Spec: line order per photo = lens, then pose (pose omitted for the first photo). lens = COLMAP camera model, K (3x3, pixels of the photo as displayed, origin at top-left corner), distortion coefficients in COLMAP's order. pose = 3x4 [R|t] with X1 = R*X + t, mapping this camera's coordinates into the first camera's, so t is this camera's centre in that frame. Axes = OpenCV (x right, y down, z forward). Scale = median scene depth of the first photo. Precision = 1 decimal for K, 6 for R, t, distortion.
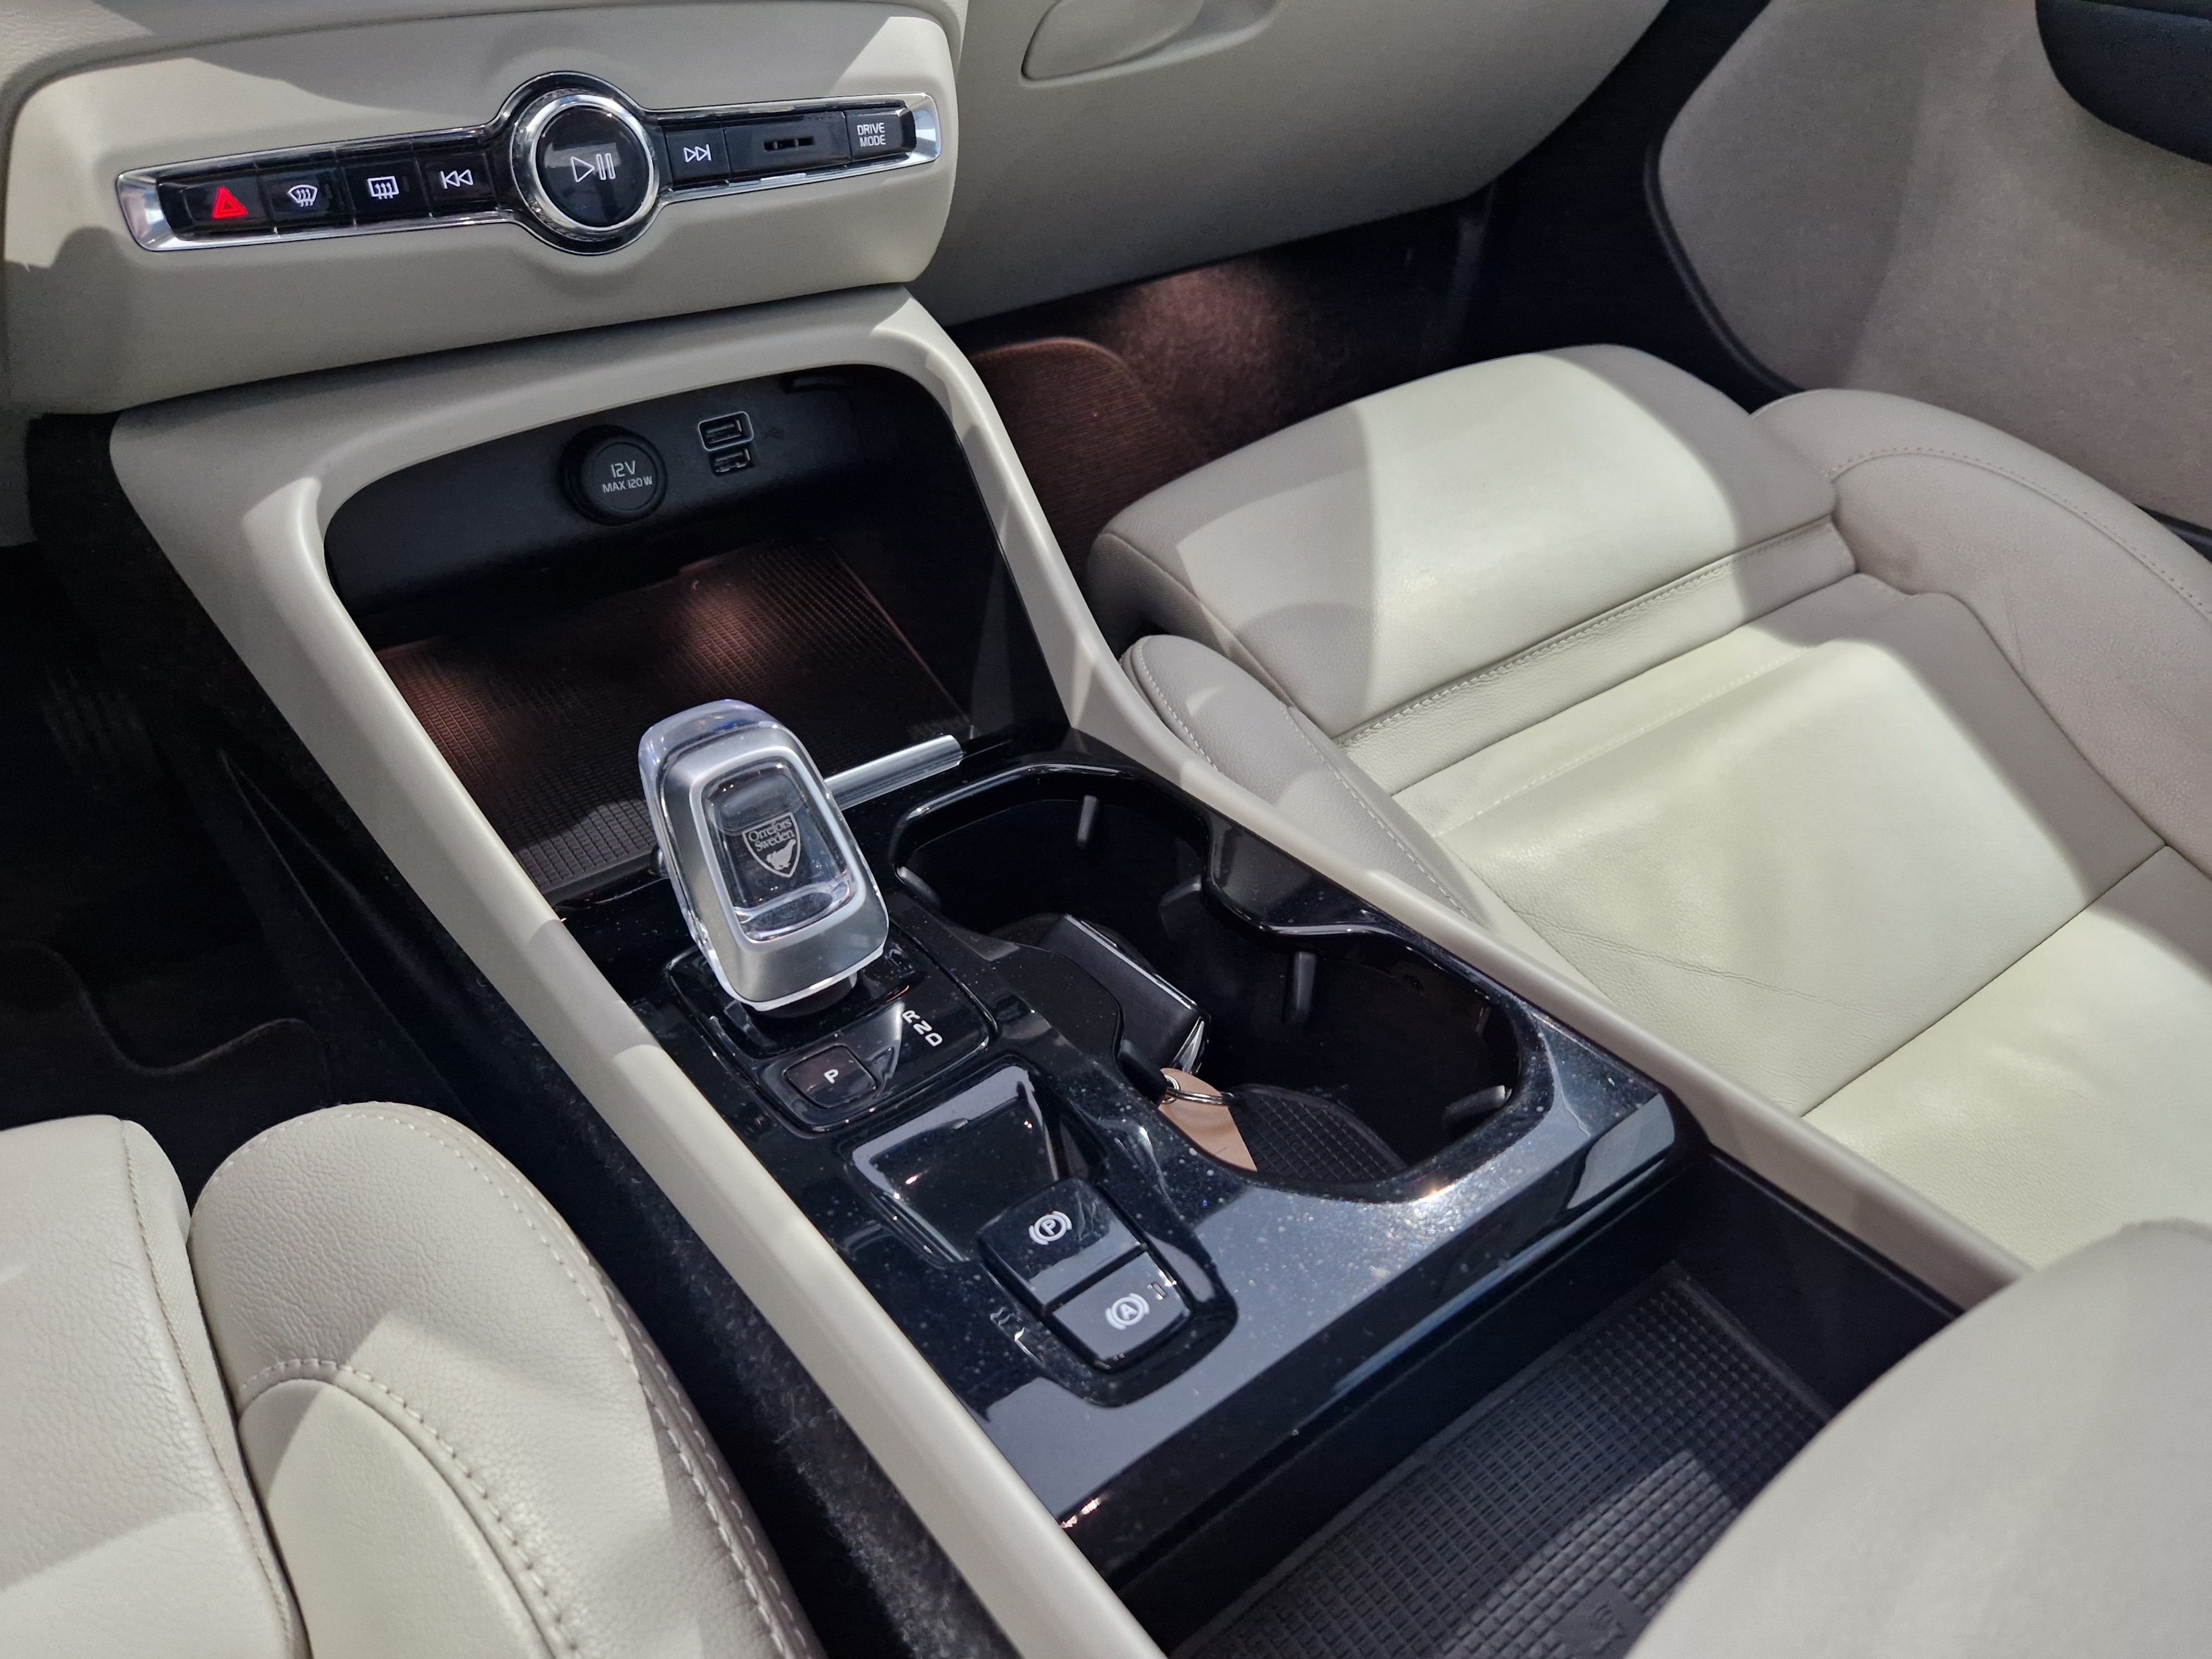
lens RADIAL K [[1498.2, 0, 1101.9], [0, 1498.2, 831.2], [0, 0, 1]] dist [0.057617, -0.049095]
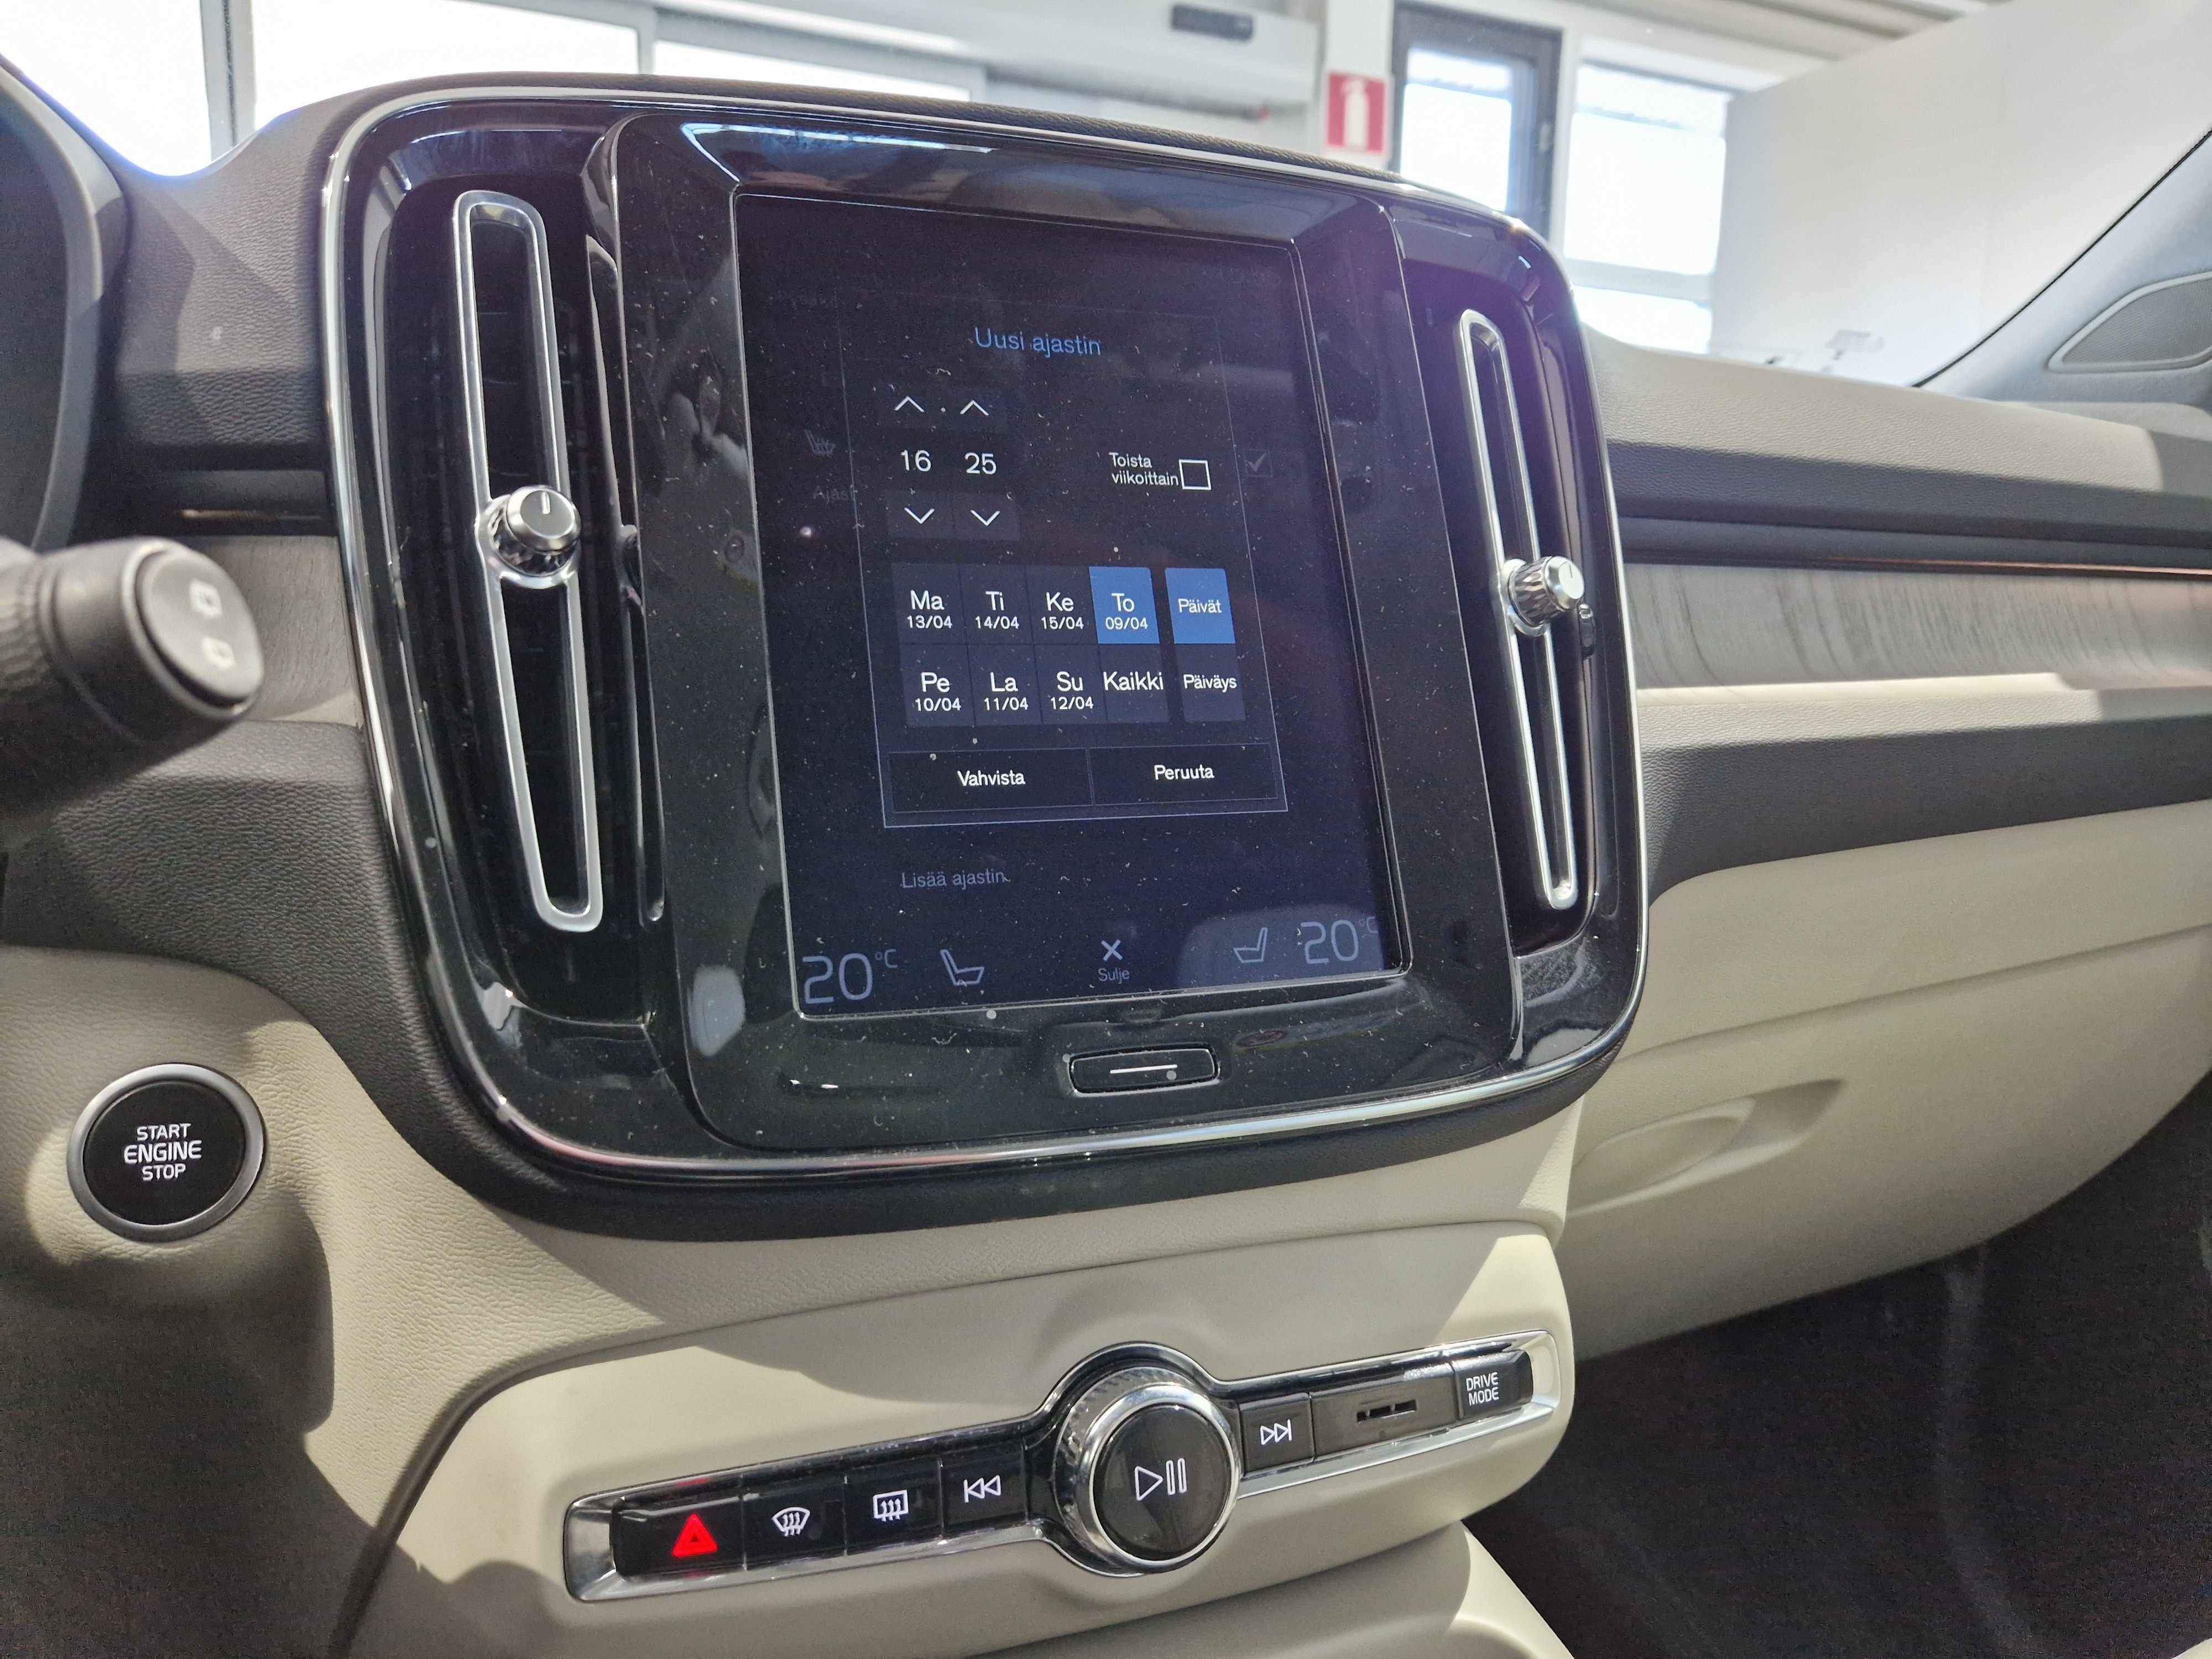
lens RADIAL K [[1498.2, 0, 1085.5], [0, 1498.2, 830.6], [0, 0, 1]] dist [0.057617, -0.049095]
pose [[0.986408, -0.007496, -0.164144, -0.223440], [-0.081515, 0.845044, -0.528446, -0.280765], [0.142670, 0.534644, 0.832947, 0.189575]]
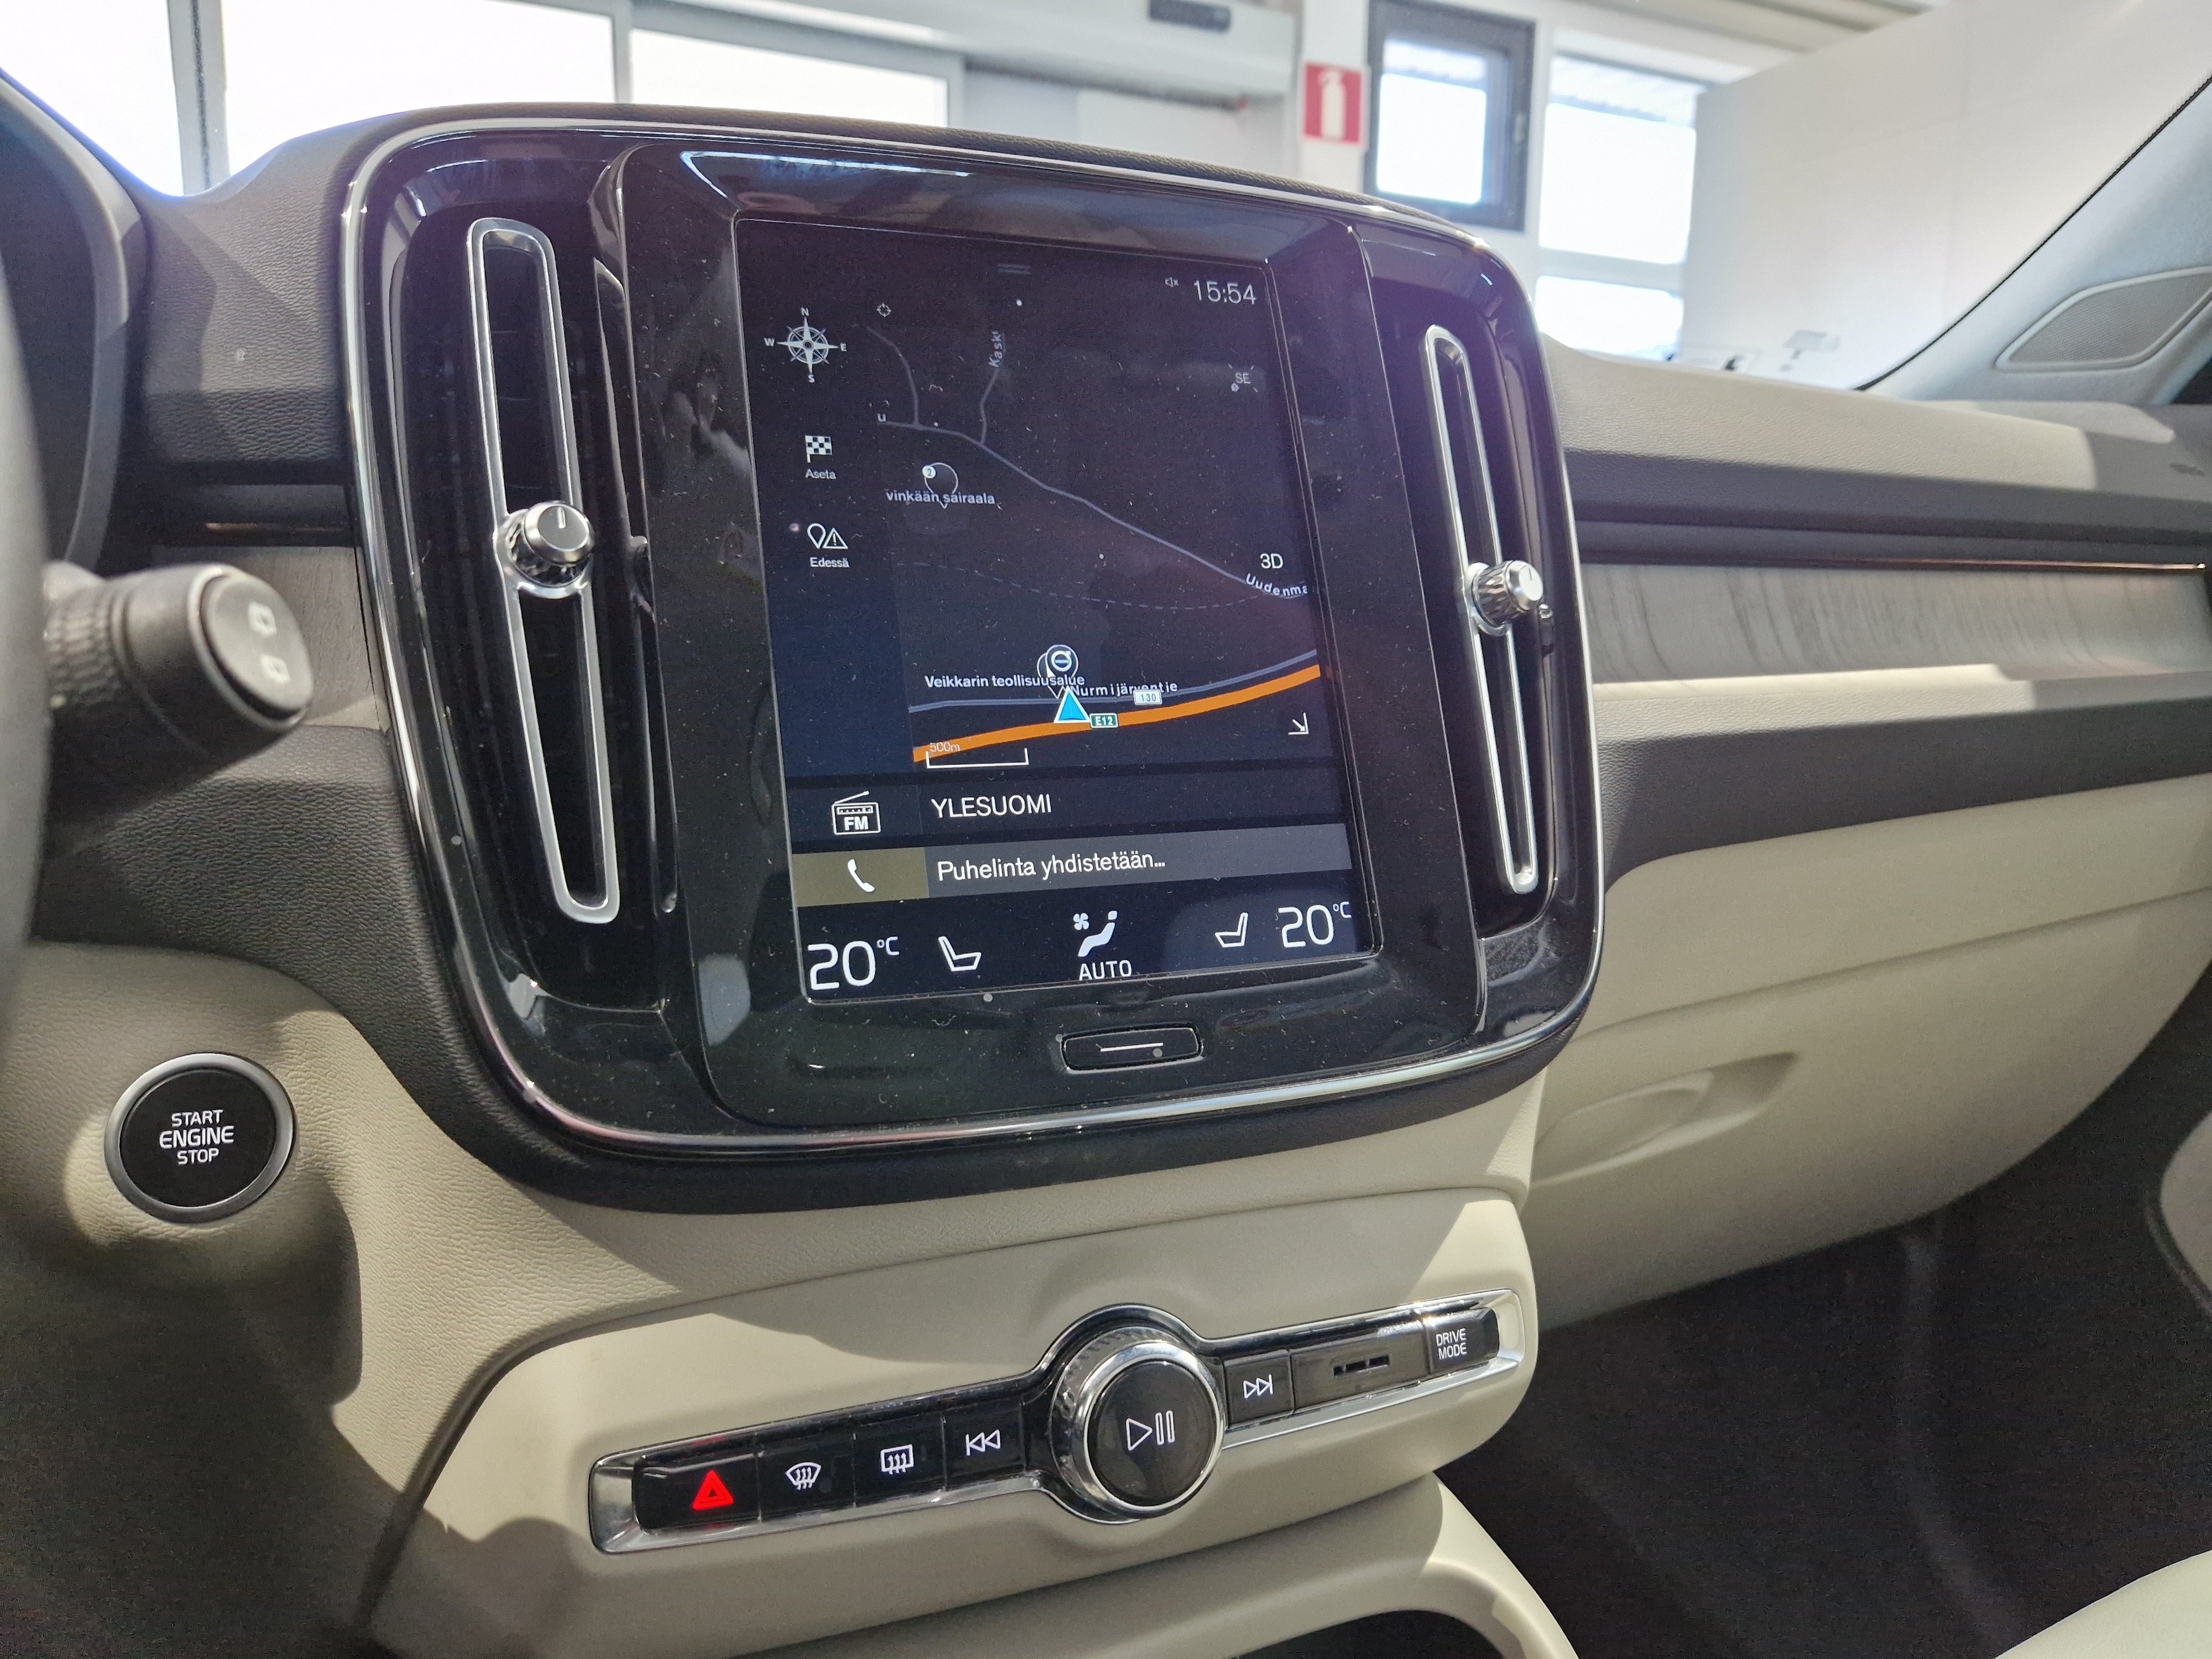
lens RADIAL K [[1498.2, 0, 1106.0], [0, 1498.2, 827.3], [0, 0, 1]] dist [0.057617, -0.049095]
pose [[0.989956, -0.014435, -0.140638, -0.218838], [-0.062214, 0.848796, -0.525047, -0.260439], [0.126952, 0.528523, 0.839372, 0.152825]]
